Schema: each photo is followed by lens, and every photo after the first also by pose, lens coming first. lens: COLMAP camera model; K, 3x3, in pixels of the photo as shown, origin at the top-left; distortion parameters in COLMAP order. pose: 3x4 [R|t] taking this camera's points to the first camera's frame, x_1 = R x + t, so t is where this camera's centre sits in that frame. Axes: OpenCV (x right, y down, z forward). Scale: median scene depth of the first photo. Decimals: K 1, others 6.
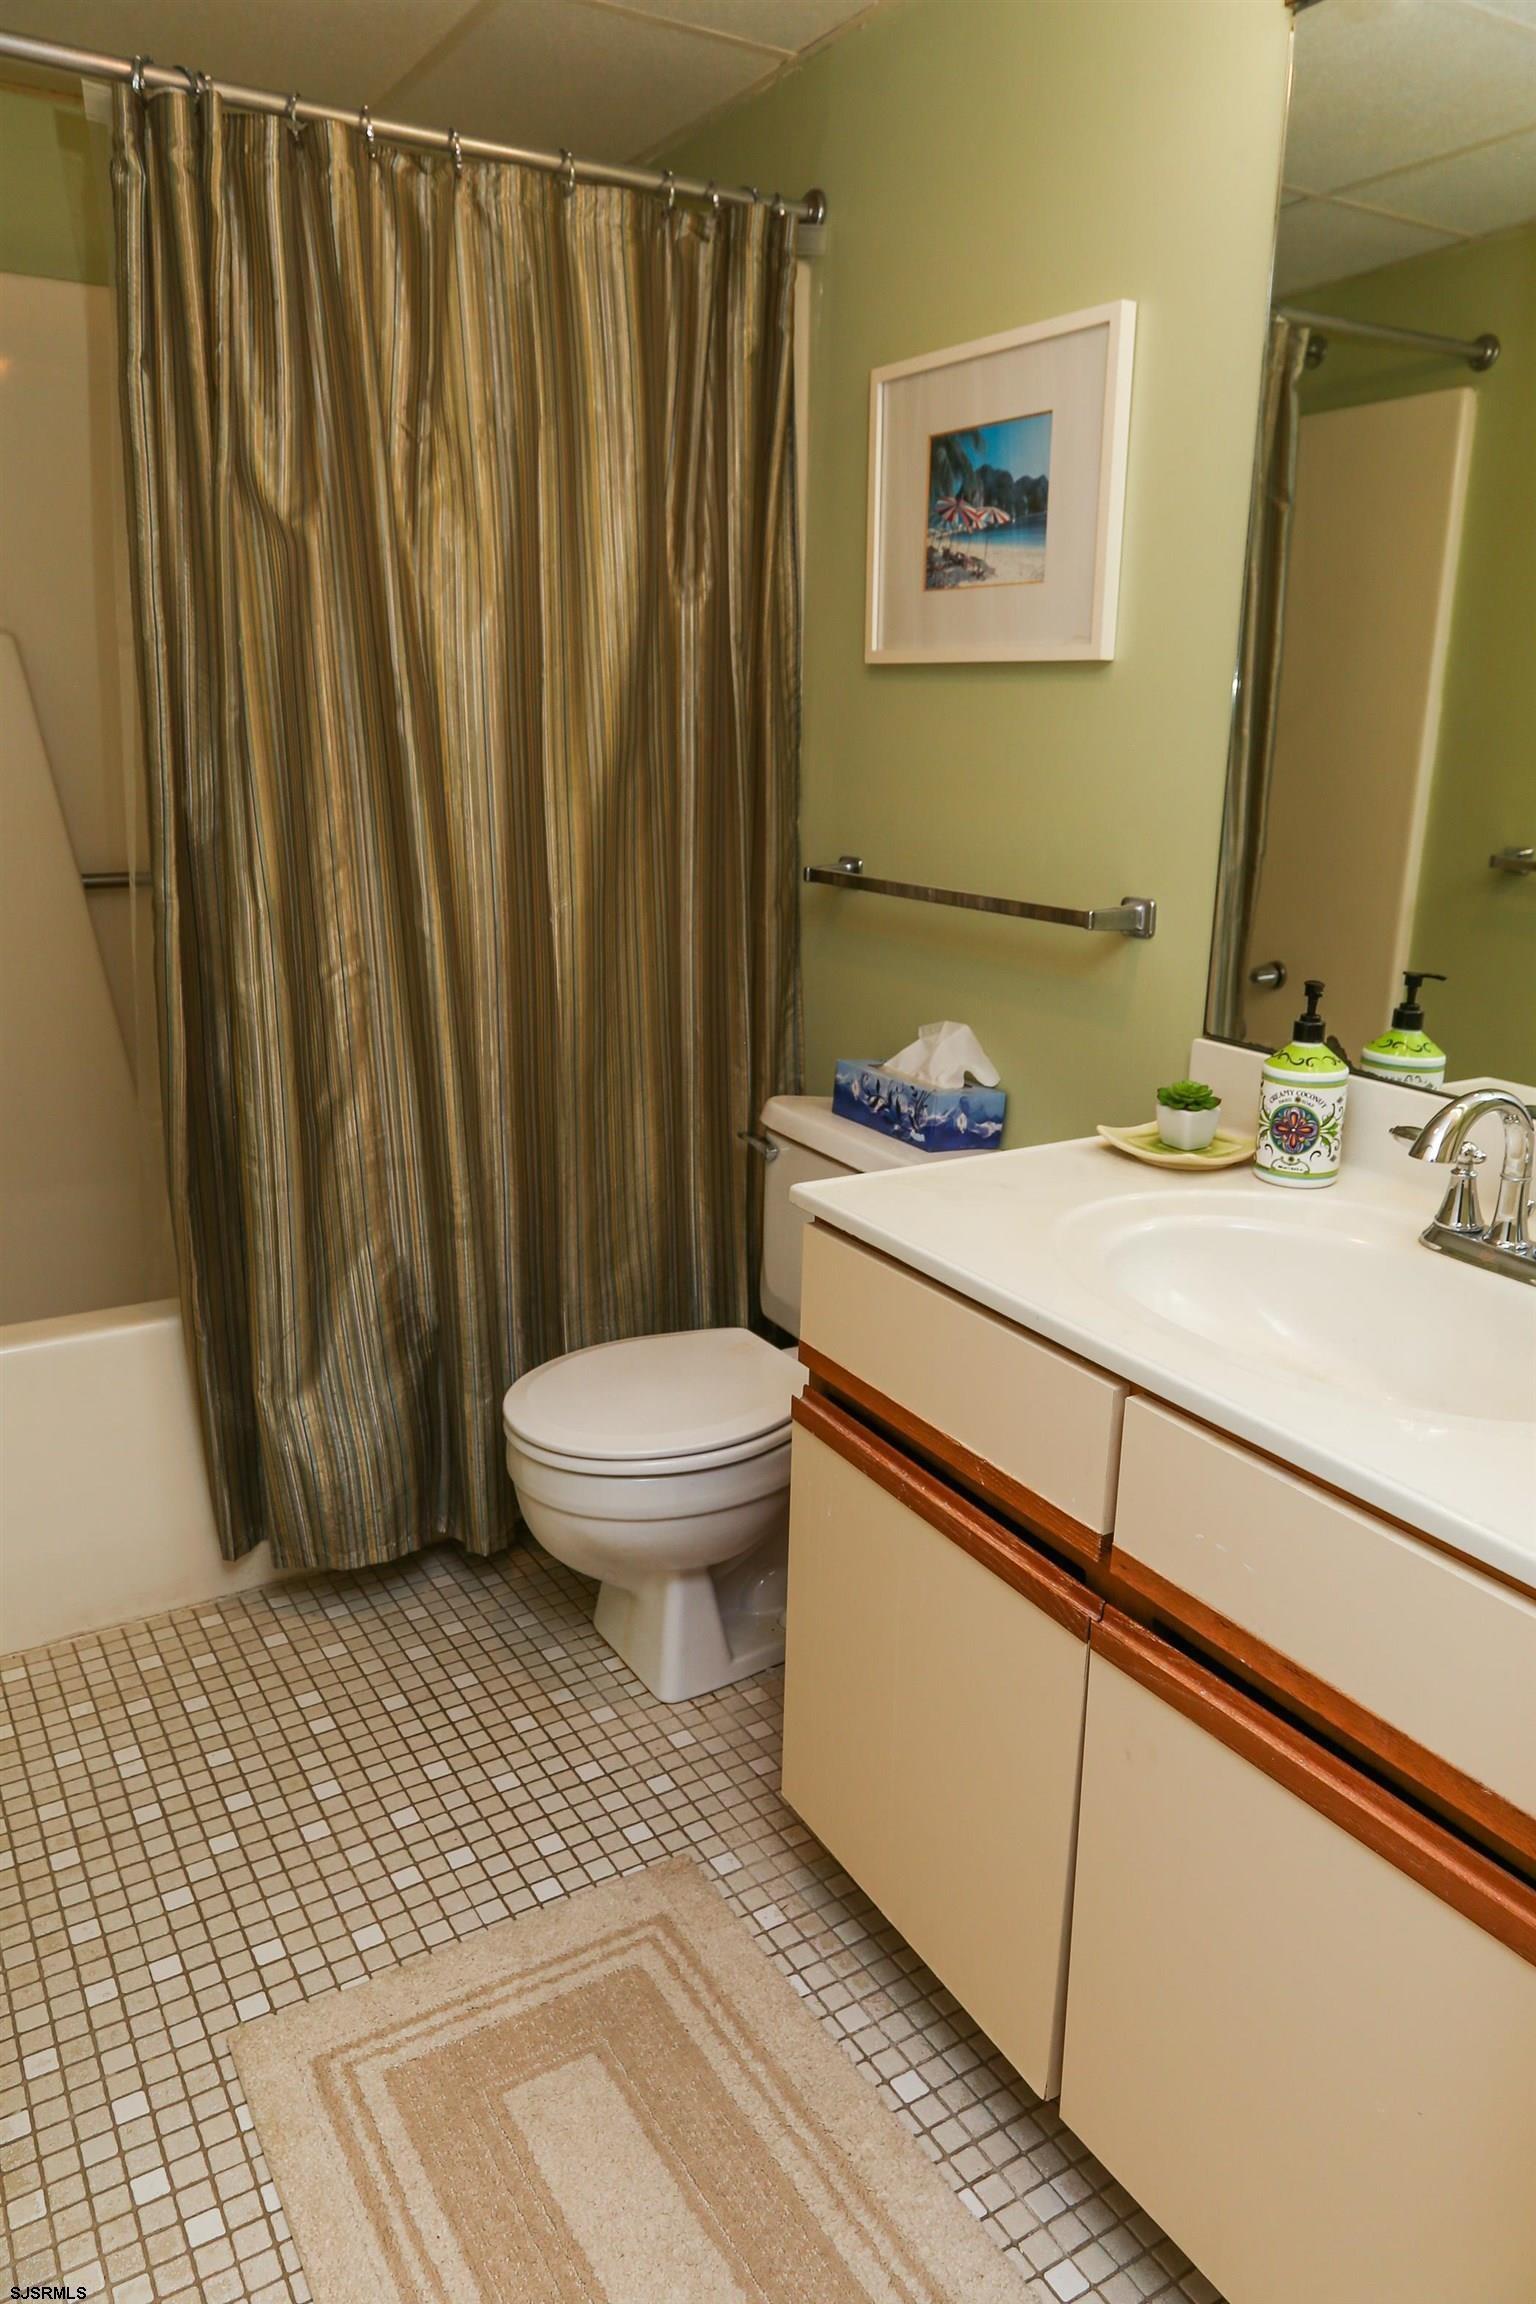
lens RADIAL K [[1525.1, 0, 768.0], [0, 1525.1, 1152.0], [0, 0, 1]] dist [-0.002990, 0.006846]
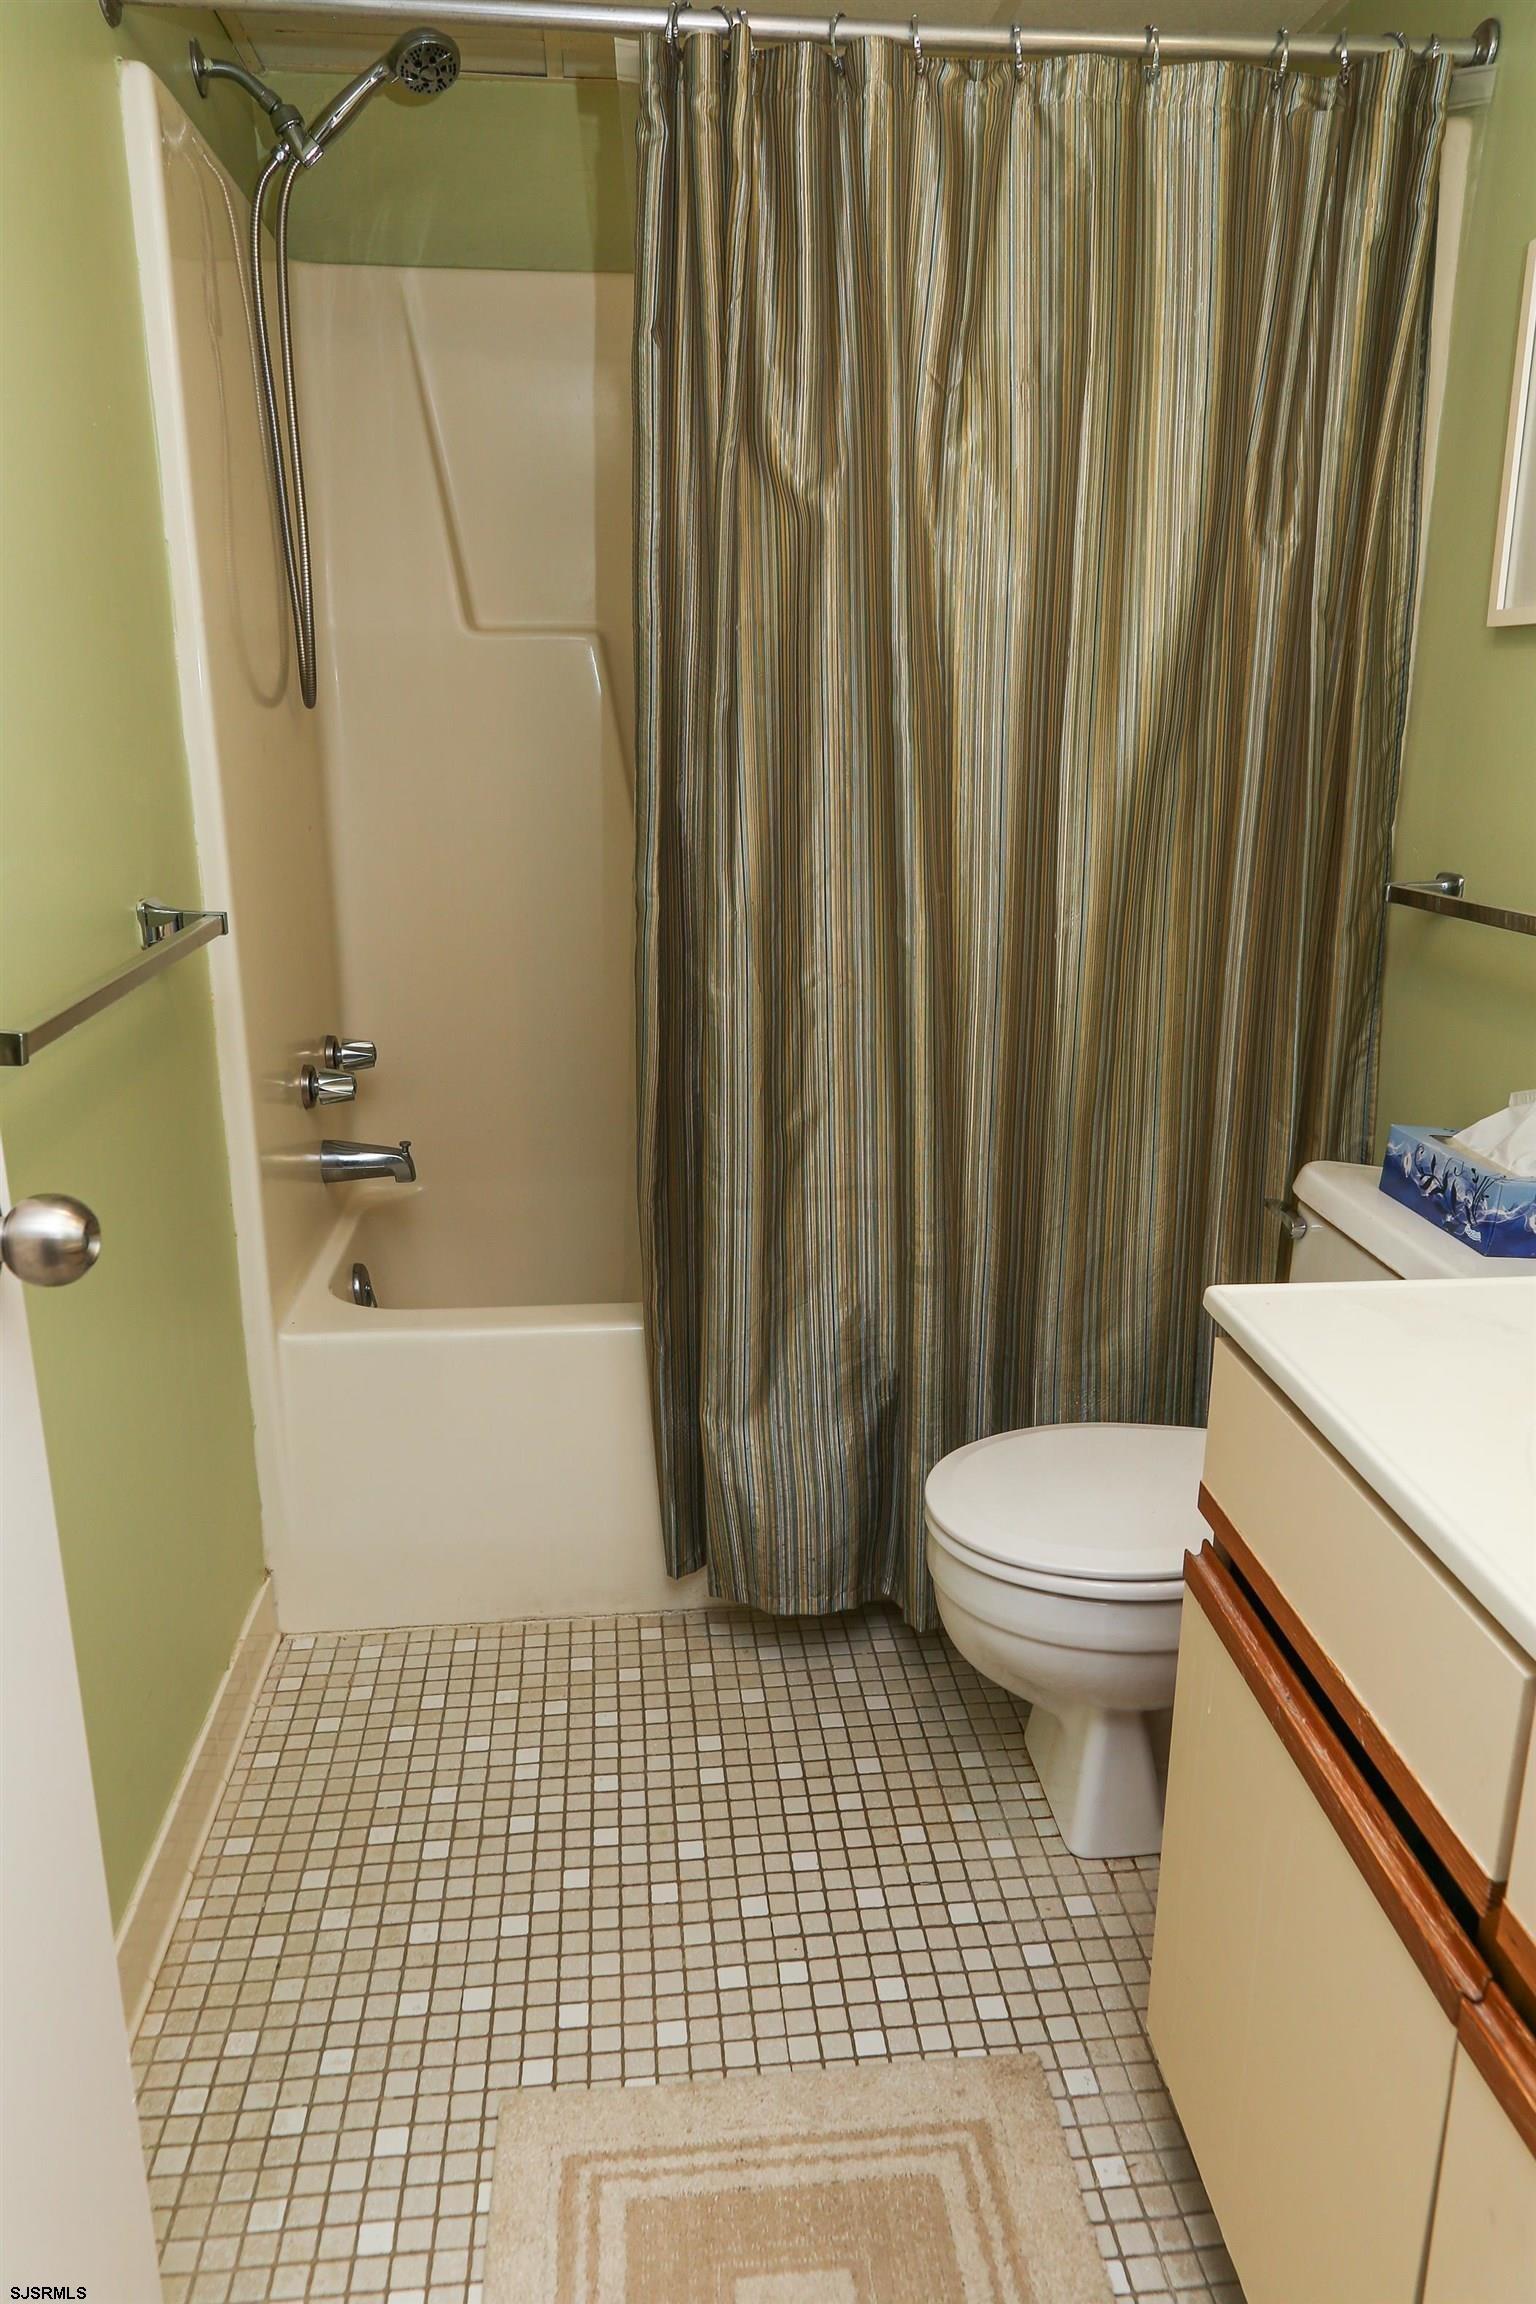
lens RADIAL K [[1564.3, 0, 768.9], [0, 1564.3, 1183.1], [0, 0, 1]] dist [0.006014, 0.001214]
pose [[0.906471, 0.107476, -0.408361, 0.096748], [-0.103094, 0.994131, 0.032798, -0.025289], [0.409489, 0.012369, 0.912231, 0.123442]]
